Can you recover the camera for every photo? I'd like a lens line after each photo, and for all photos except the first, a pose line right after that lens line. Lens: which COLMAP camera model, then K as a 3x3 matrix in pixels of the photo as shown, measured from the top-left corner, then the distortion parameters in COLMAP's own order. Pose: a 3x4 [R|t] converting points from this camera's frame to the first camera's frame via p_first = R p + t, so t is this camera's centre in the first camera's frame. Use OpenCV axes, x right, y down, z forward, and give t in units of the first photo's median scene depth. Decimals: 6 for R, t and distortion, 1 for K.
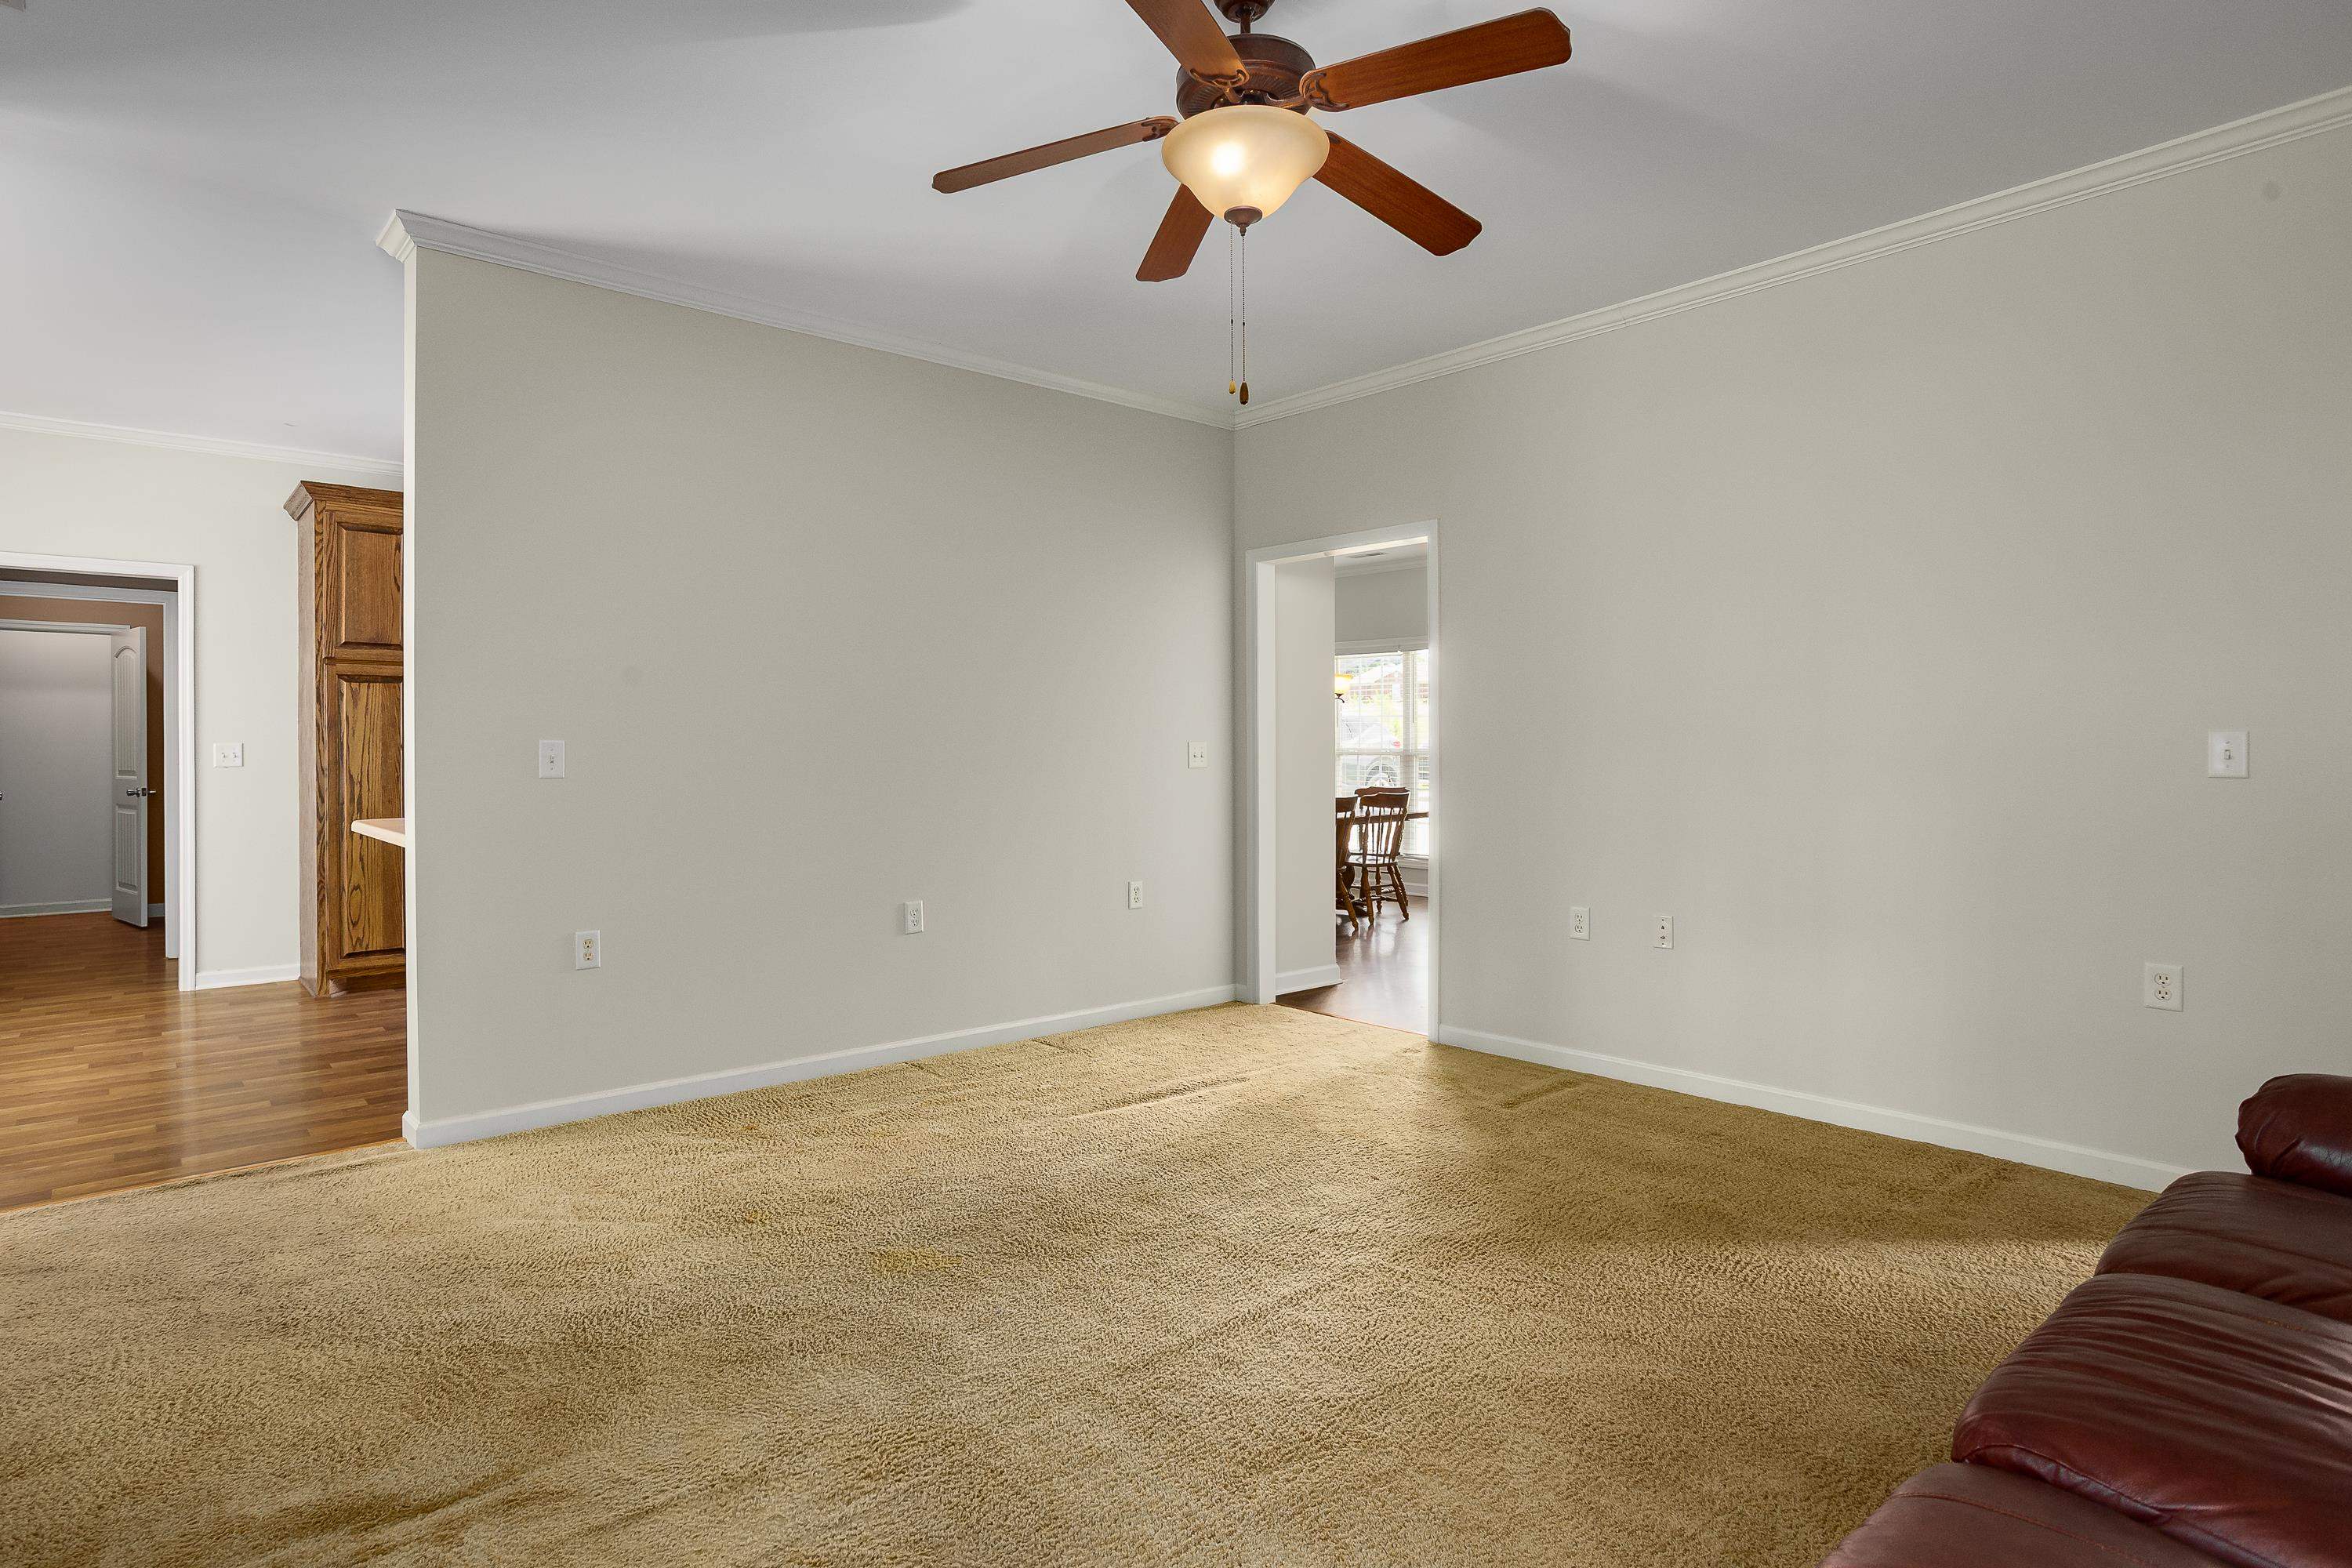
lens RADIAL K [[1176.9, 0, 1181.3], [0, 1176.9, 764.6], [0, 0, 1]] dist [-0.019473, 0.000154]
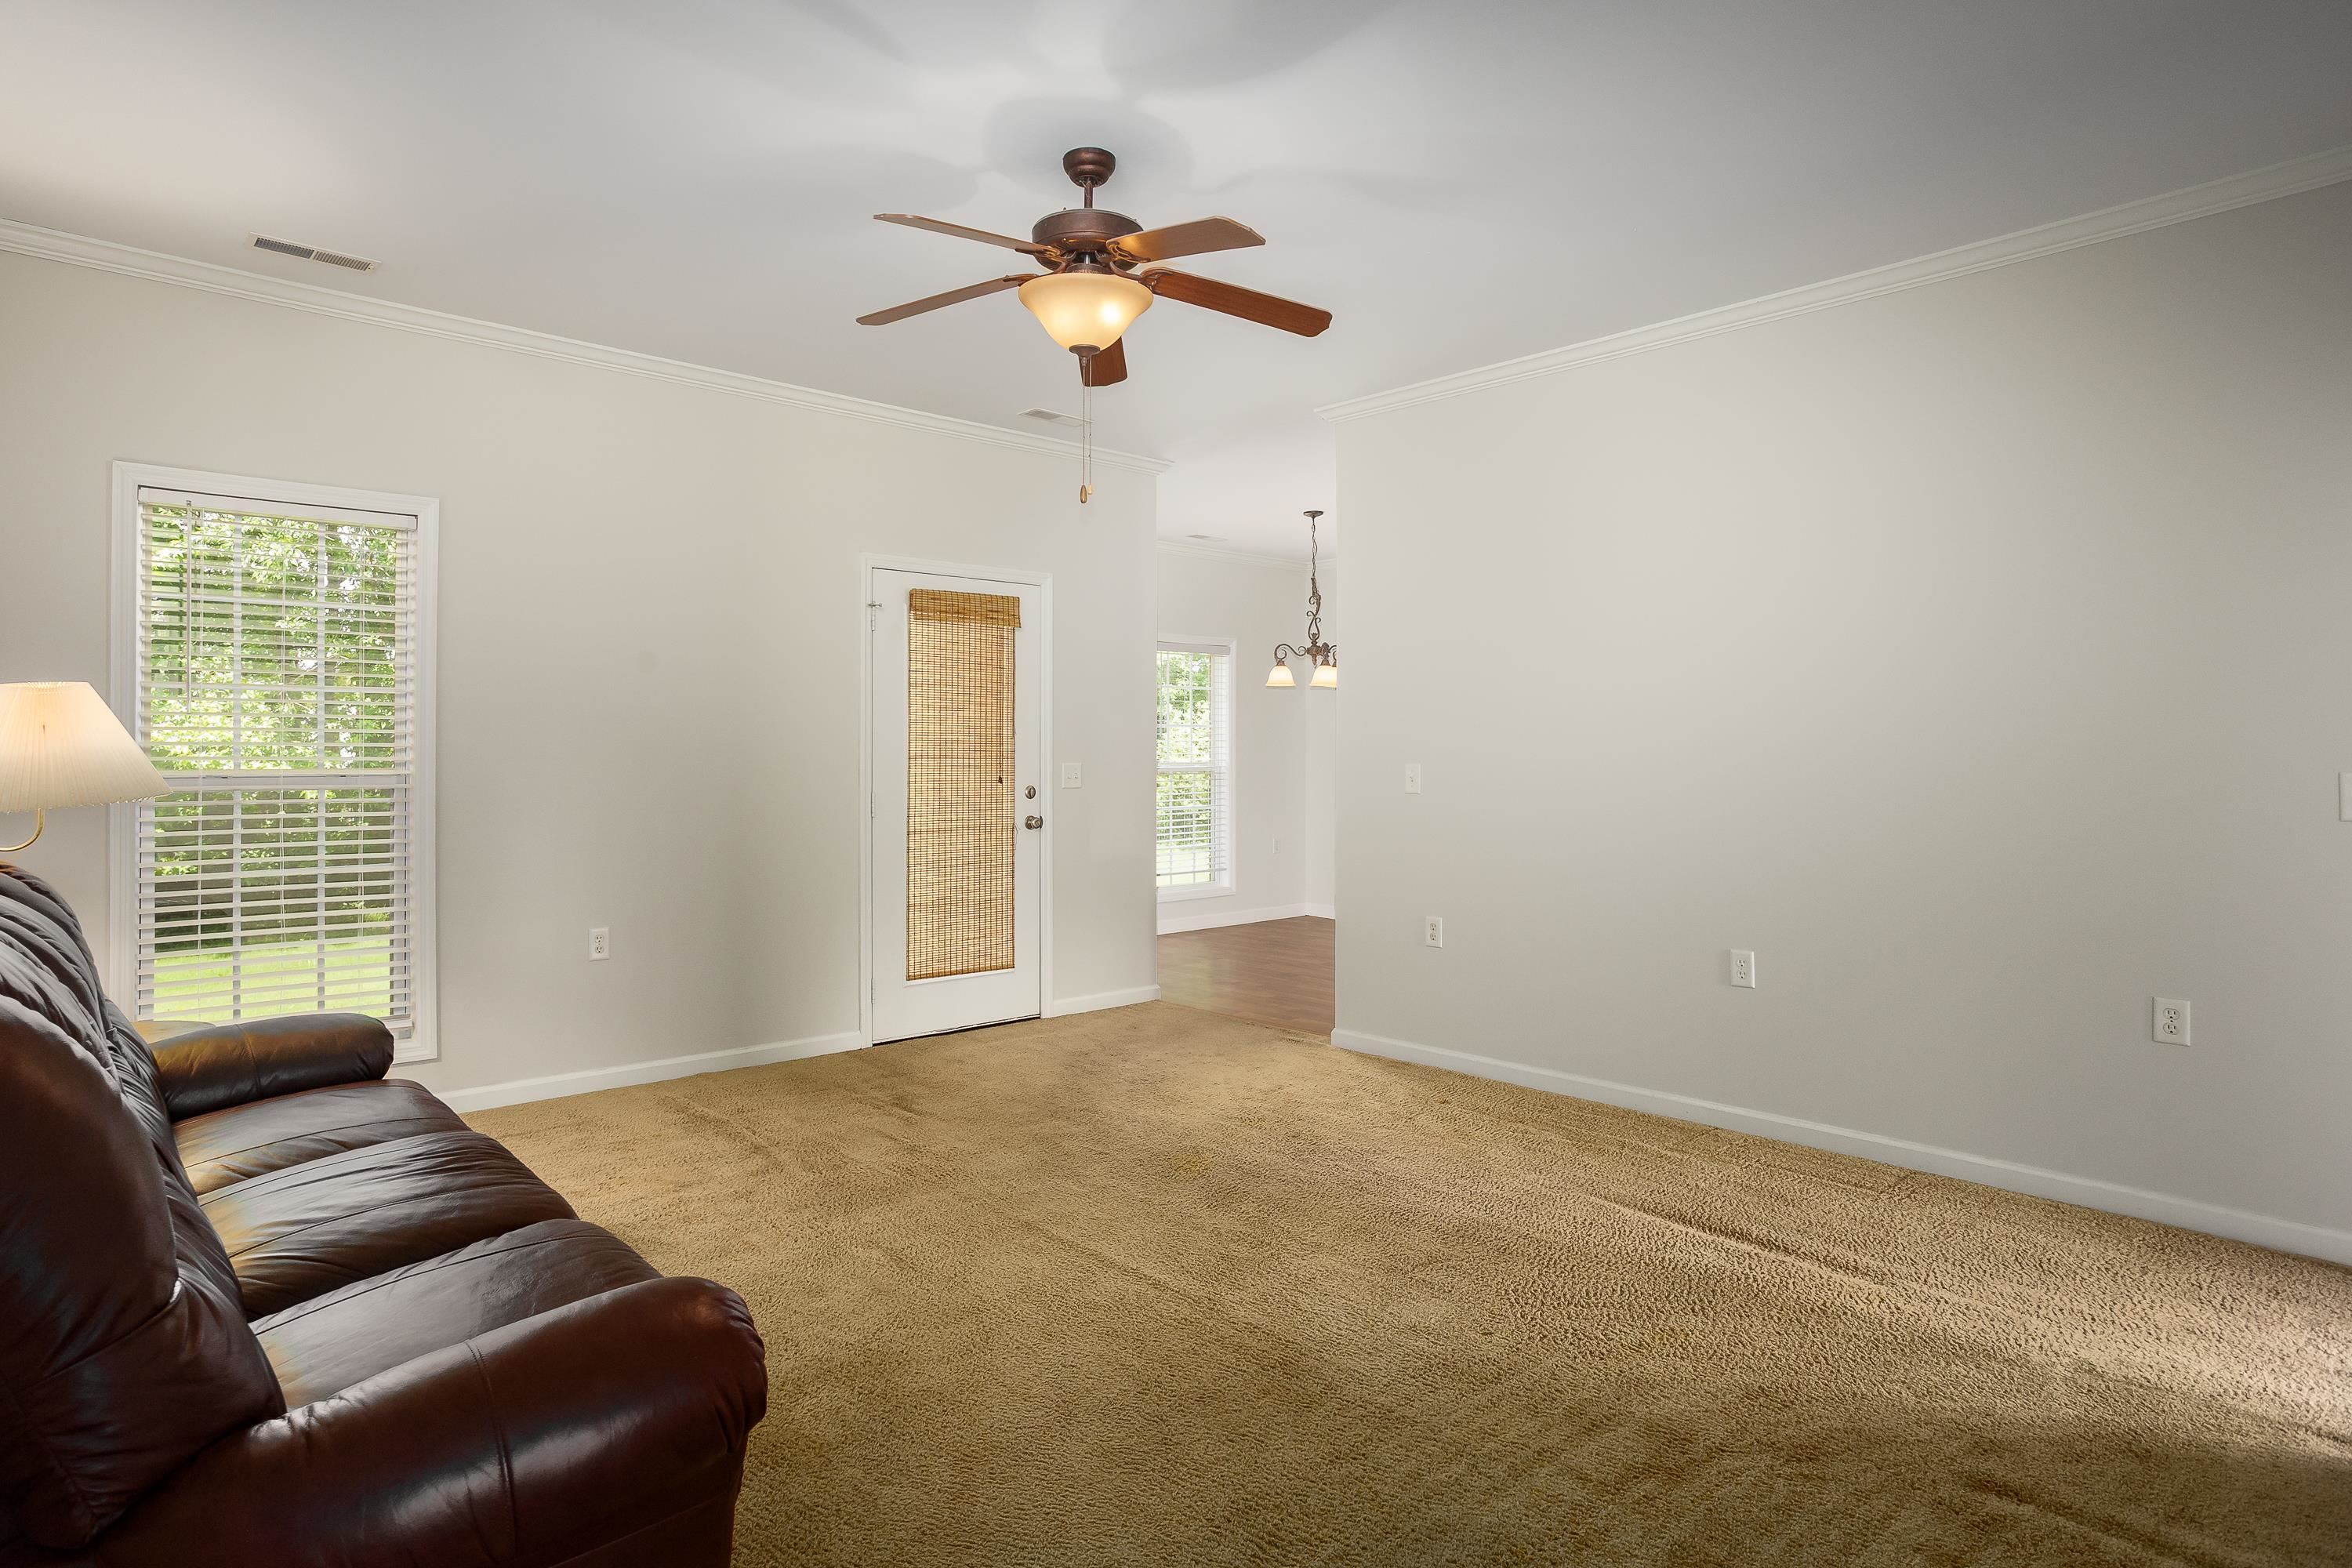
lens RADIAL K [[1332.8, 0, 1177.9], [0, 1332.8, 773.2], [0, 0, 1]] dist [0.005458, 0.001921]
pose [[0.034191, 0.014135, -0.999315, 0.924162], [-0.013499, 0.999815, 0.013680, -0.029801], [0.999324, 0.013022, 0.034375, 0.667565]]
